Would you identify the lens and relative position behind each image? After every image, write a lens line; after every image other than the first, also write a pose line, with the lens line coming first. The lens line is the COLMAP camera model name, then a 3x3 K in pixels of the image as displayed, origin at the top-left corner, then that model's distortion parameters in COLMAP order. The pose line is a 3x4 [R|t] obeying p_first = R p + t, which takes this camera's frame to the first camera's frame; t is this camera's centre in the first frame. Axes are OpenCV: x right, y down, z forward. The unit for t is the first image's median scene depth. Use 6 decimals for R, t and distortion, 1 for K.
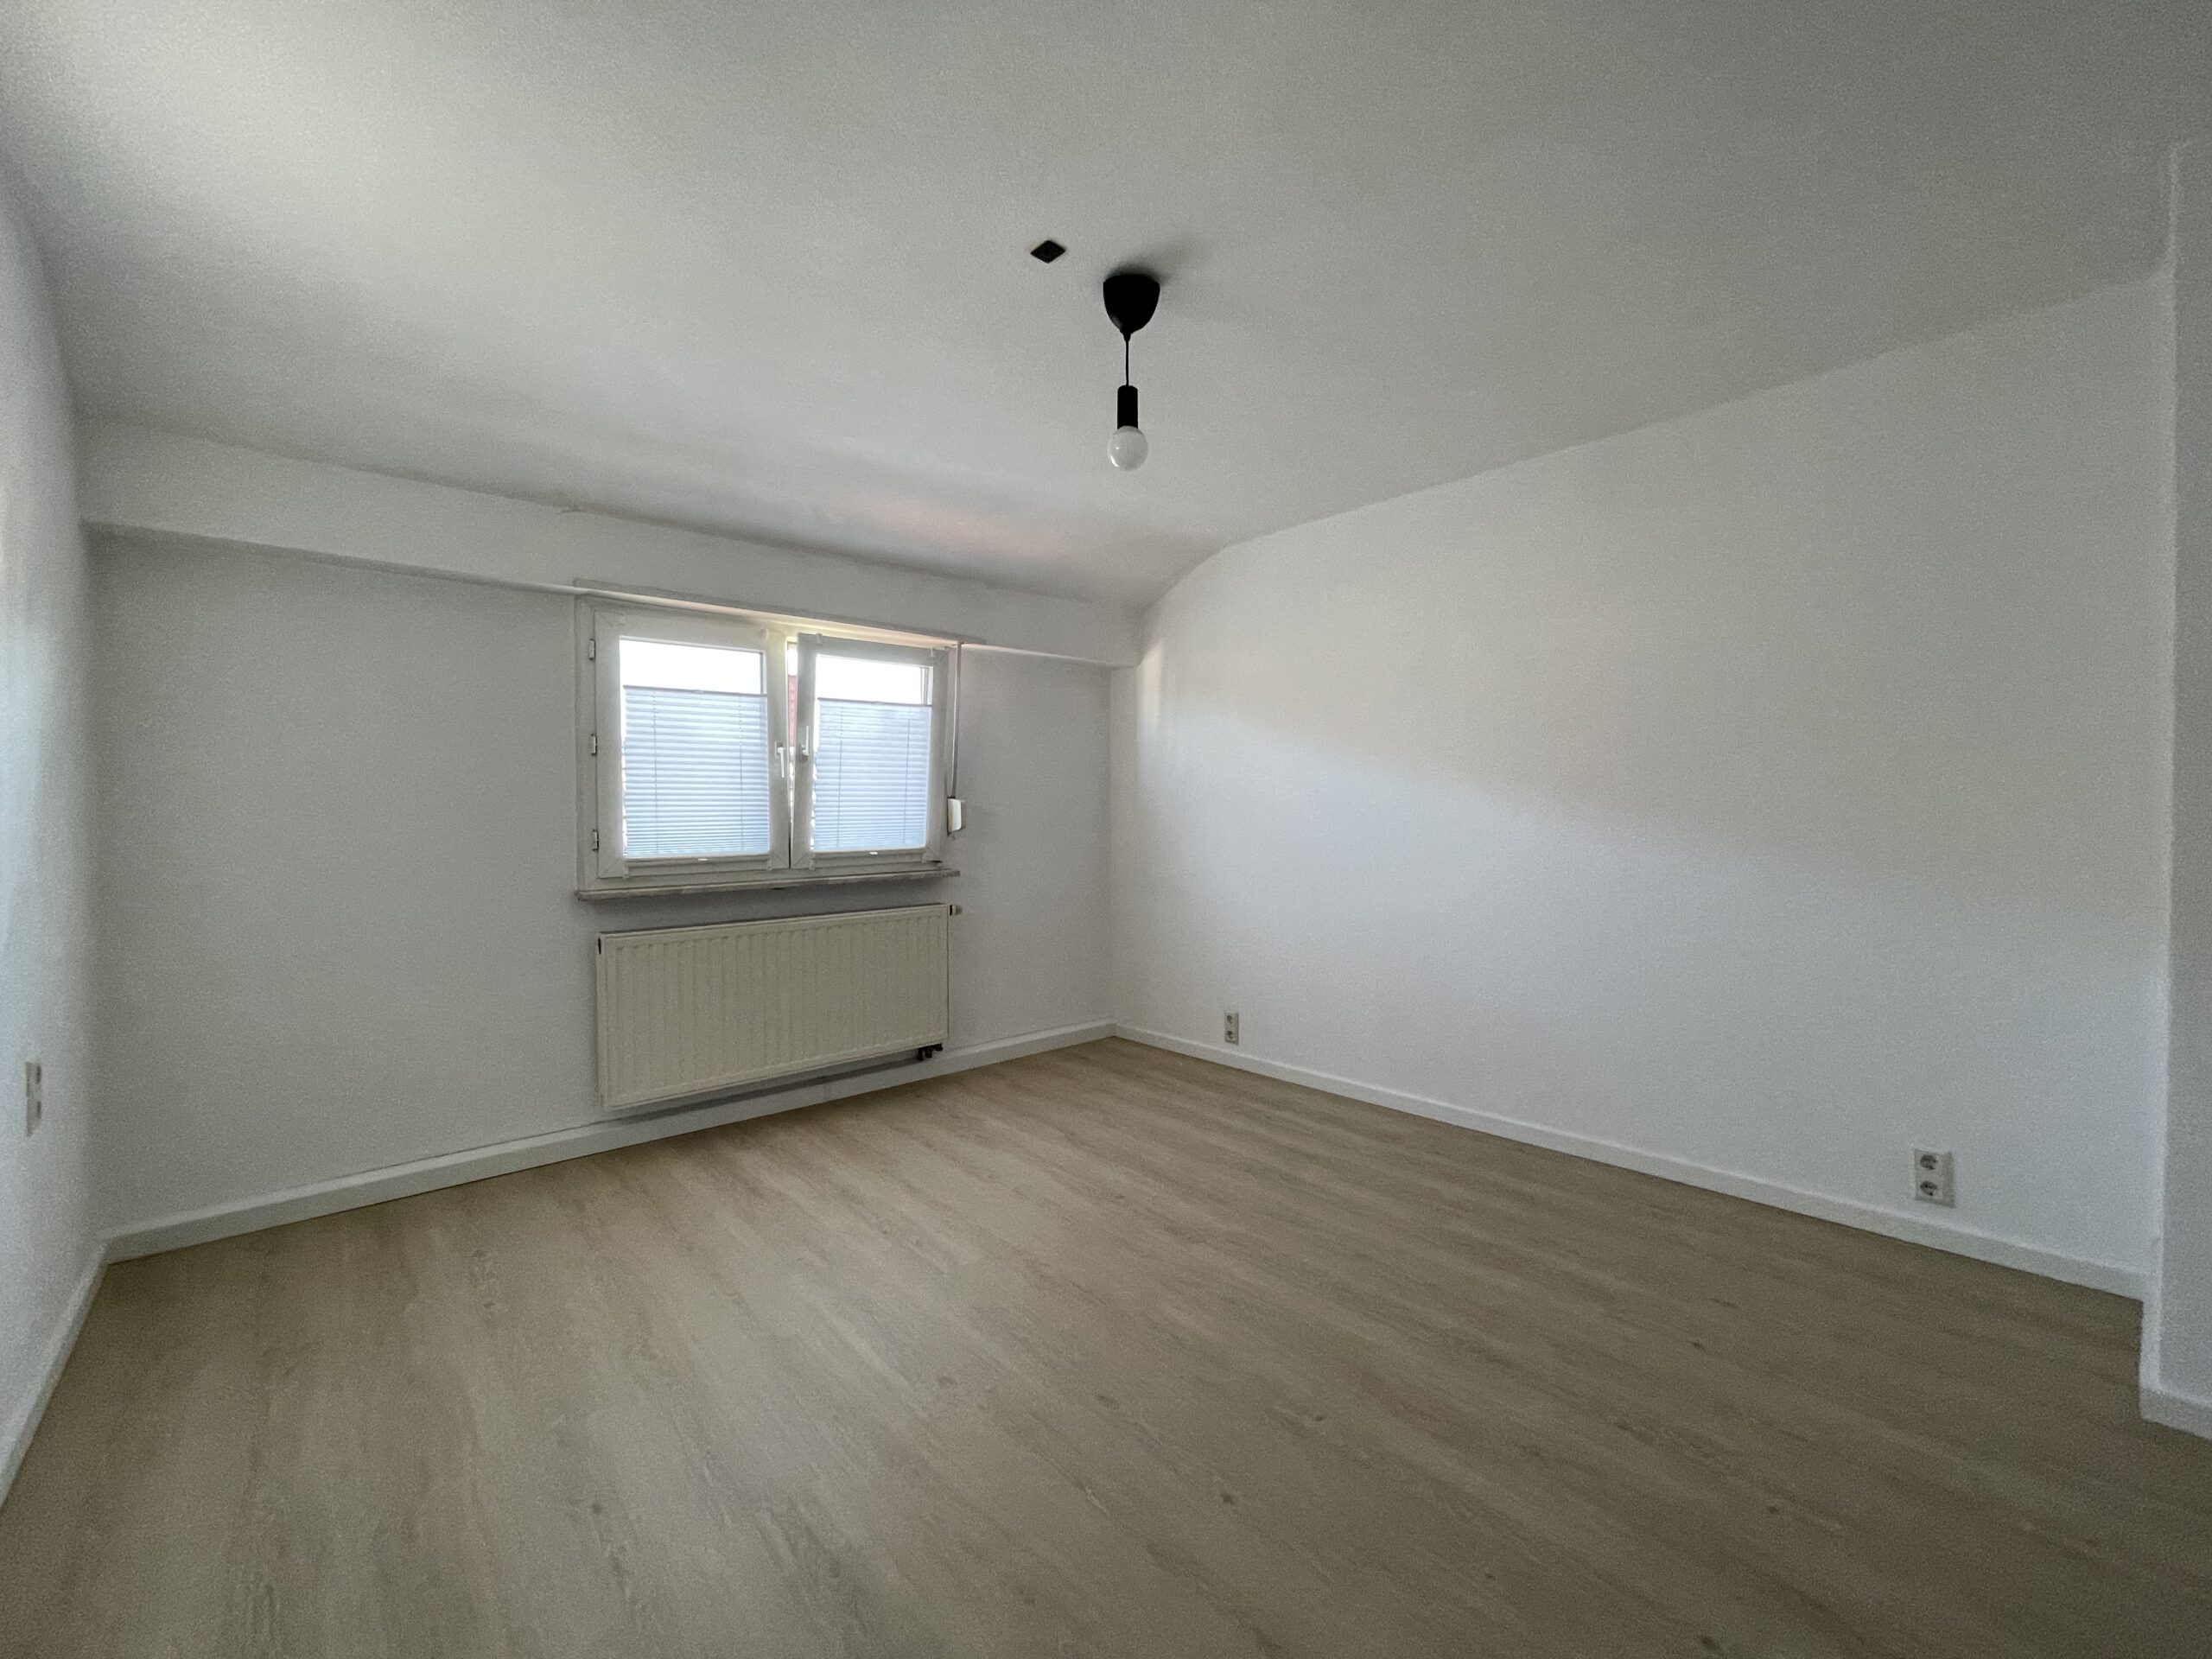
lens RADIAL K [[894.5, 0, 1112.2], [0, 894.5, 832.6], [0, 0, 1]] dist [-0.001221, -0.000529]
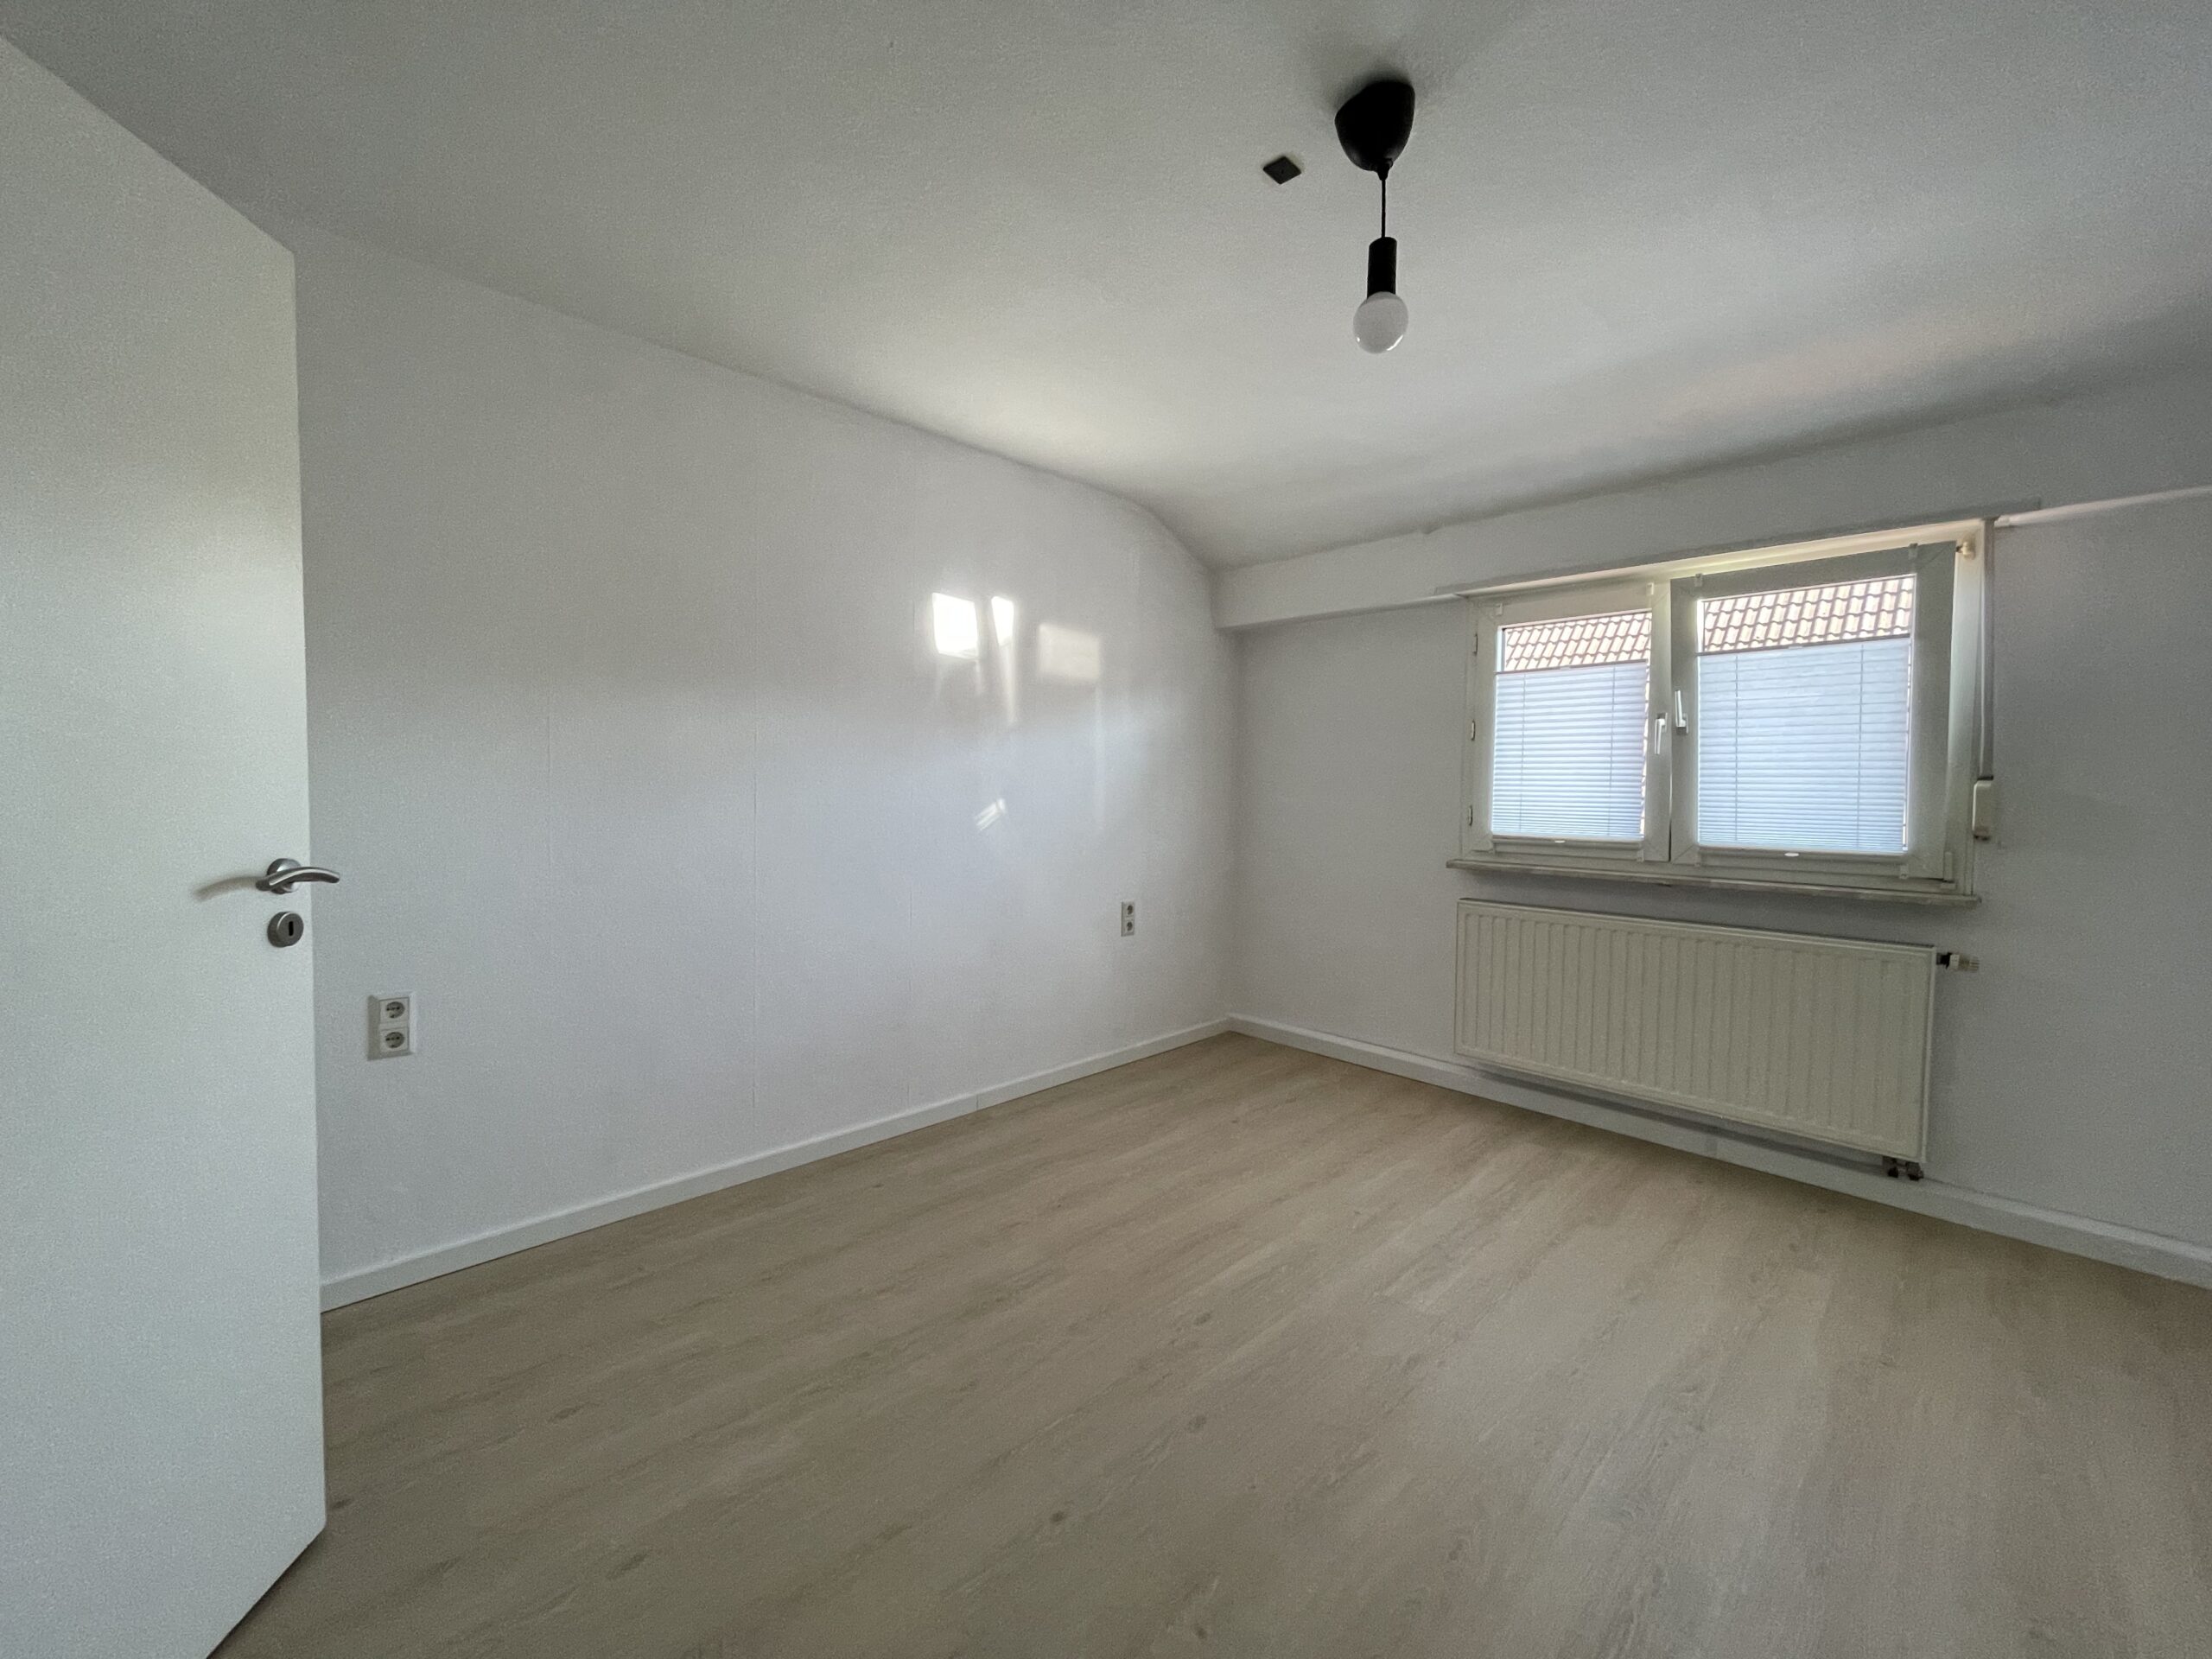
lens RADIAL K [[894.5, 0, 1104.9], [0, 894.5, 823.6], [0, 0, 1]] dist [-0.001221, -0.000529]
pose [[0.044271, 0.055179, -0.997495, 0.456386], [-0.039629, 0.997785, 0.053436, -0.019990], [0.998233, 0.037164, 0.046359, 0.430003]]
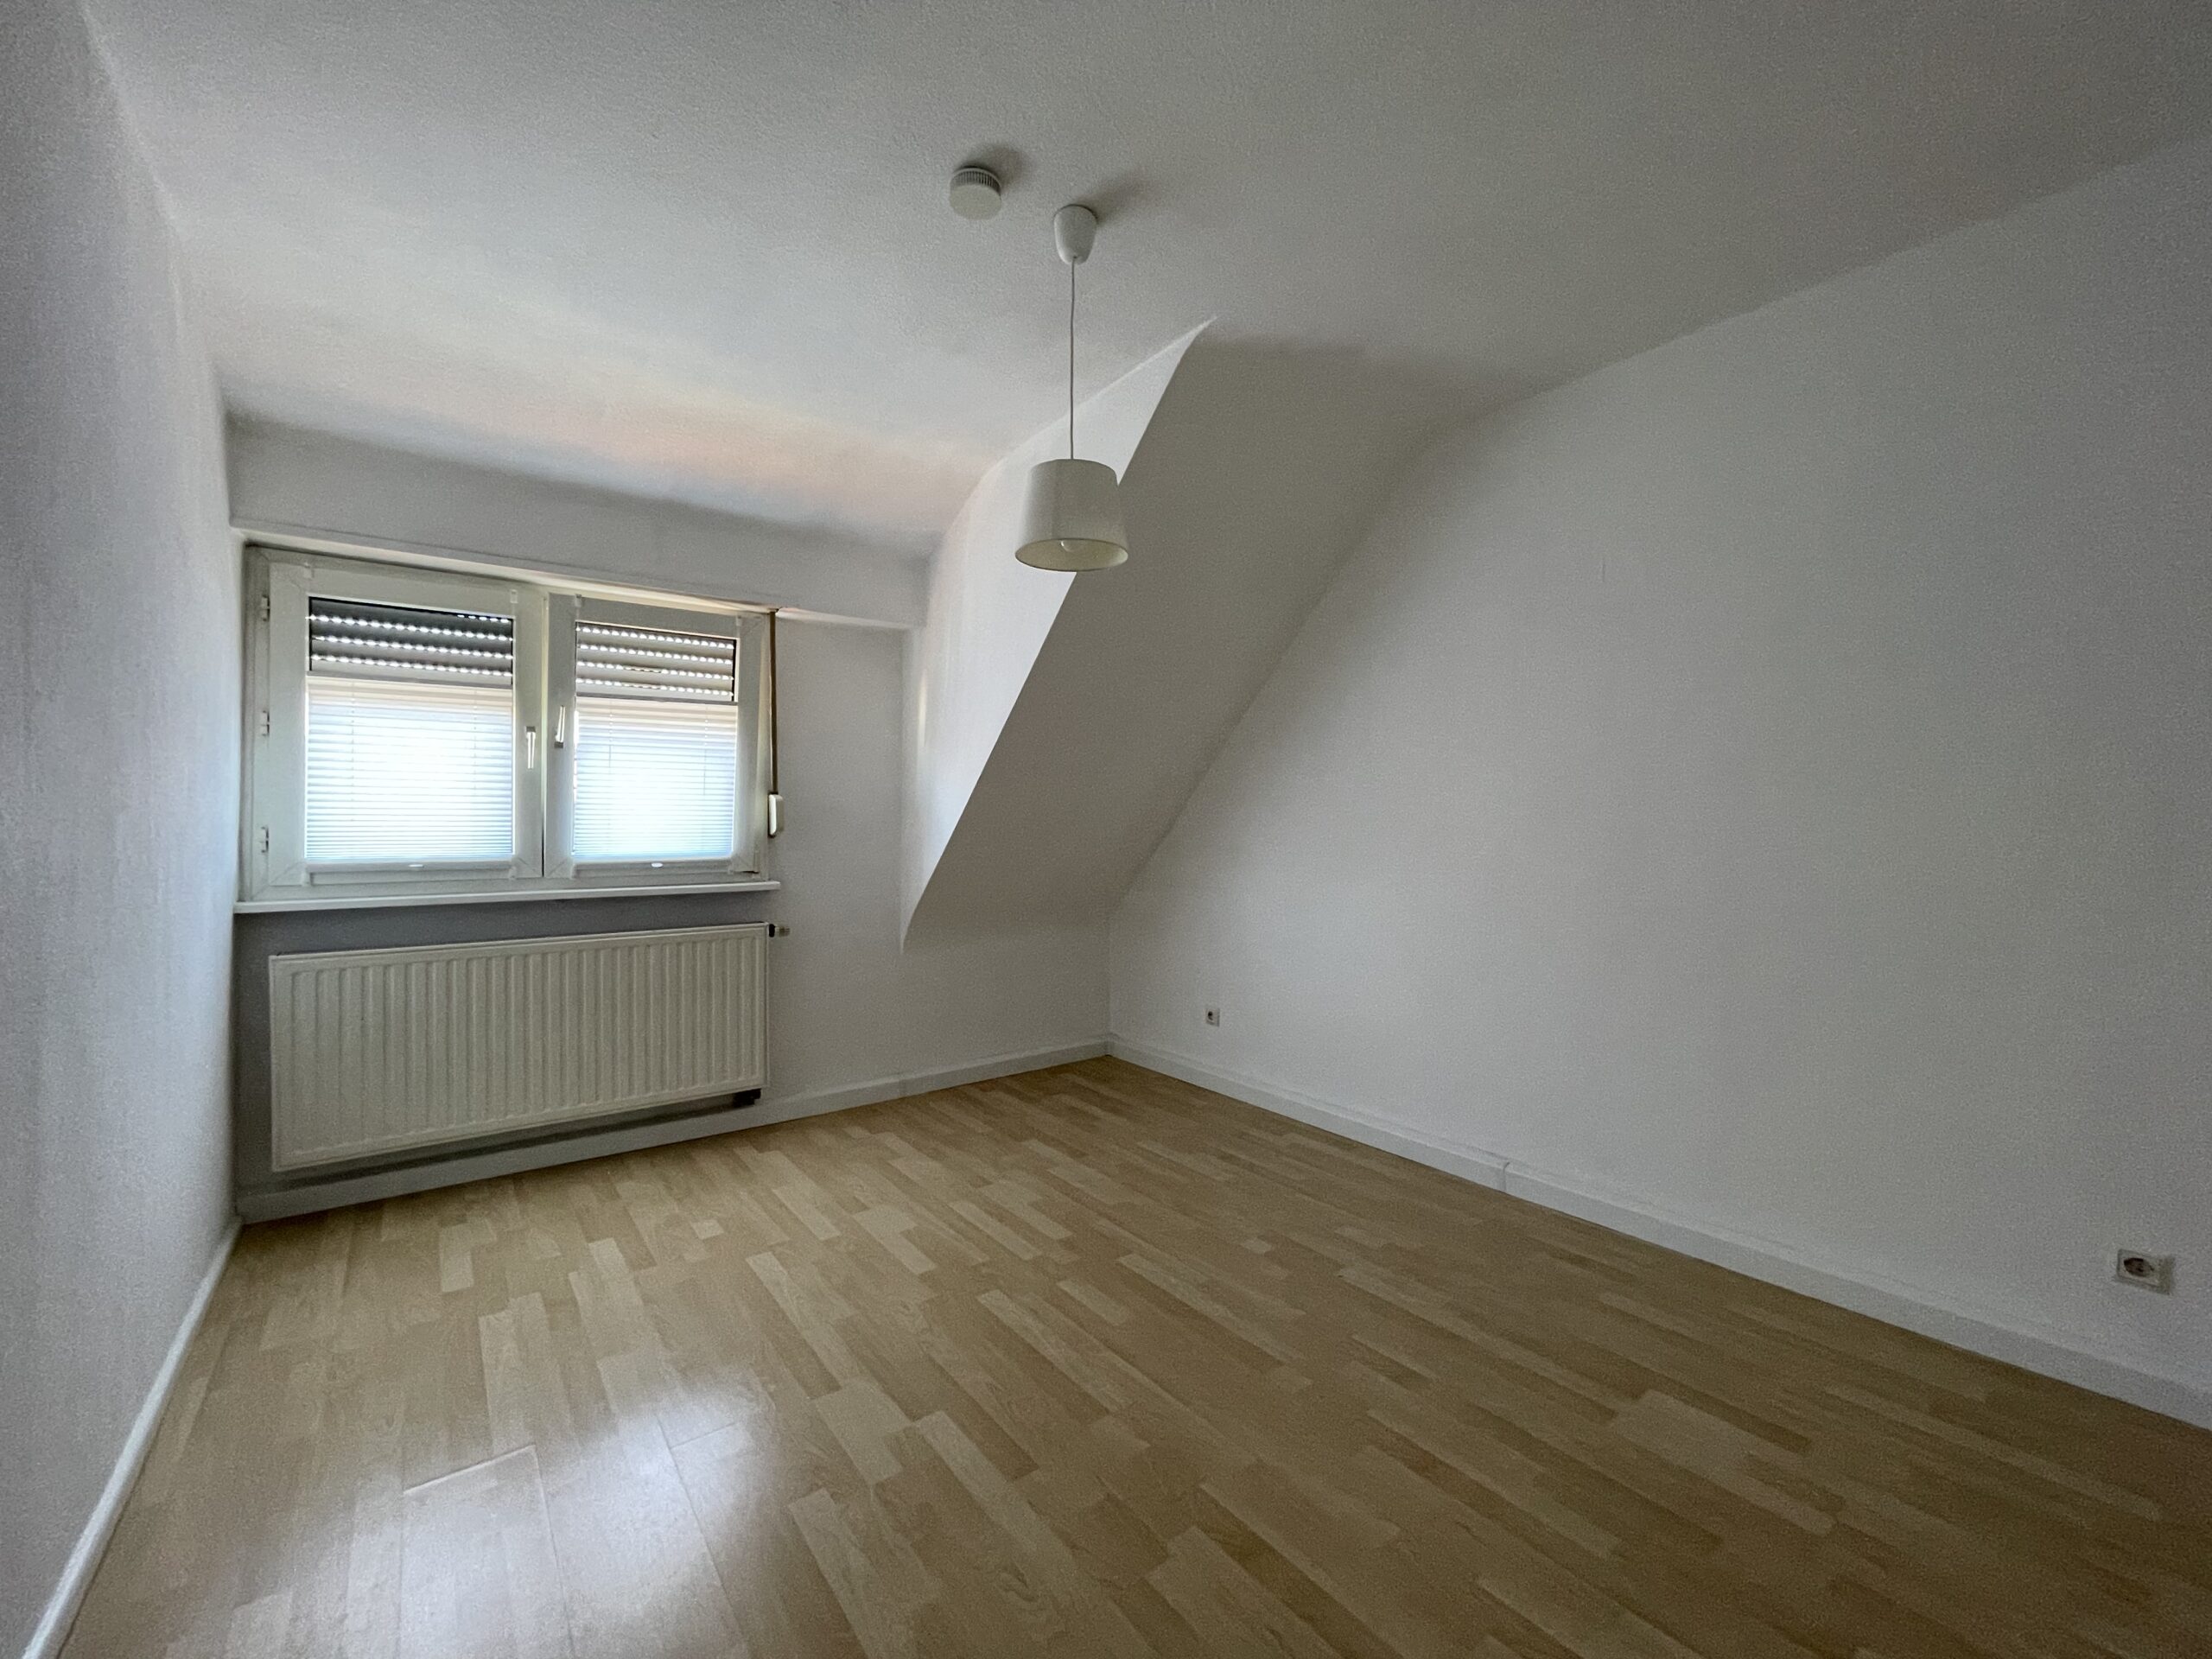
lens RADIAL K [[894.5, 0, 1107.5], [0, 894.5, 826.2], [0, 0, 1]] dist [-0.001221, -0.000529]
pose [[0.998077, 0.007651, -0.061515, 0.212182], [-0.009204, 0.999645, -0.025001, 0.007743], [0.061302, 0.025520, 0.997793, 0.204908]]
